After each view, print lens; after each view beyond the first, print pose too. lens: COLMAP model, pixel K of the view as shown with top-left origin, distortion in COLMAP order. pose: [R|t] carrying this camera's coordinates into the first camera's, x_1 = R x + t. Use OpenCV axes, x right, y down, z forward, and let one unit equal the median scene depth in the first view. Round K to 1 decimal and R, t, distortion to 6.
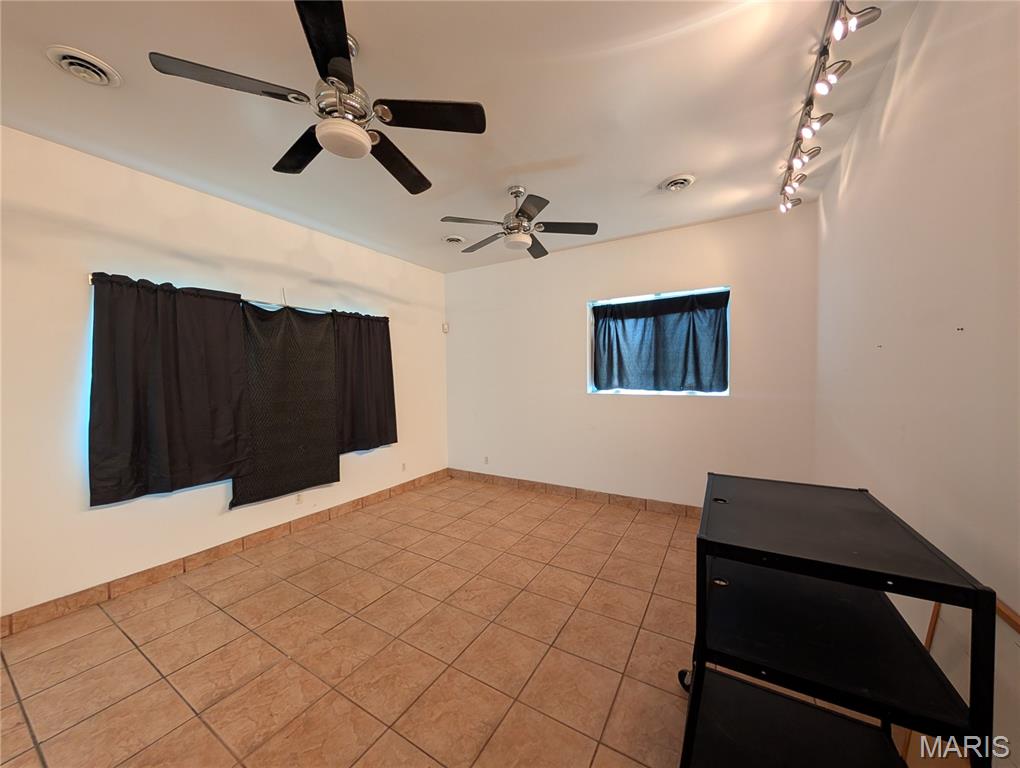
lens RADIAL K [[368.4, 0, 509.1], [0, 368.4, 388.1], [0, 0, 1]] dist [-0.001509, 0.000012]
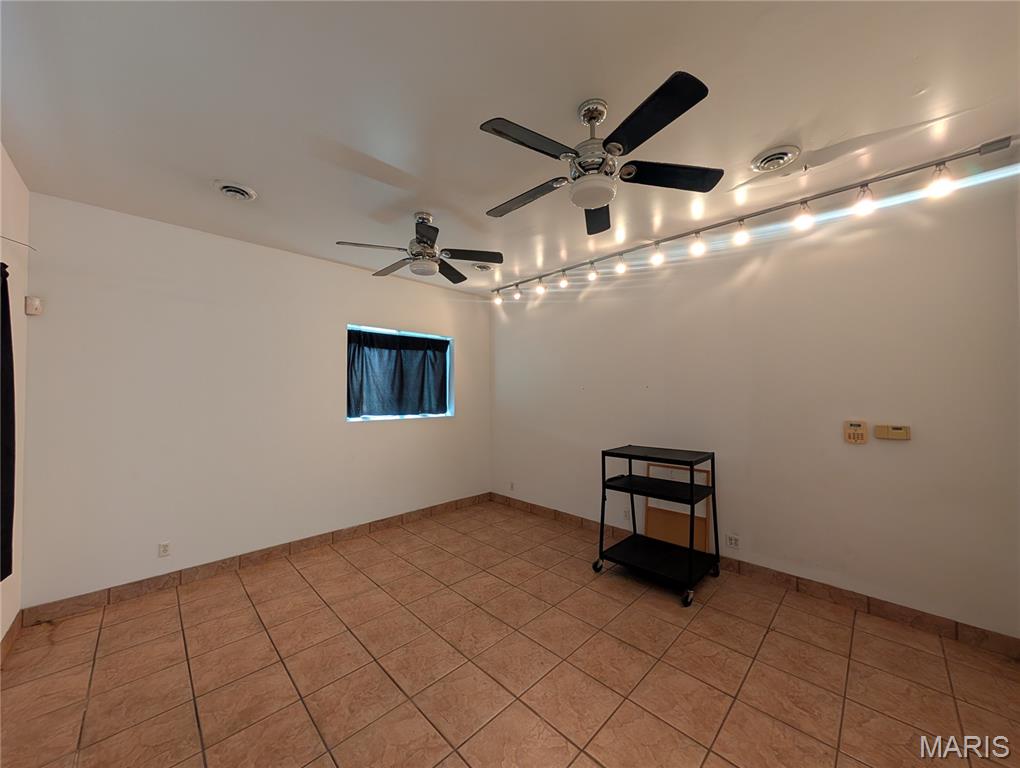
lens RADIAL K [[368.4, 0, 509.1], [0, 368.4, 388.1], [0, 0, 1]] dist [-0.001509, 0.000012]
pose [[0.255345, 0.022910, 0.966579, -0.641558], [0.039690, 0.998628, -0.034155, -0.025626], [-0.966035, 0.047085, 0.254085, 0.405271]]
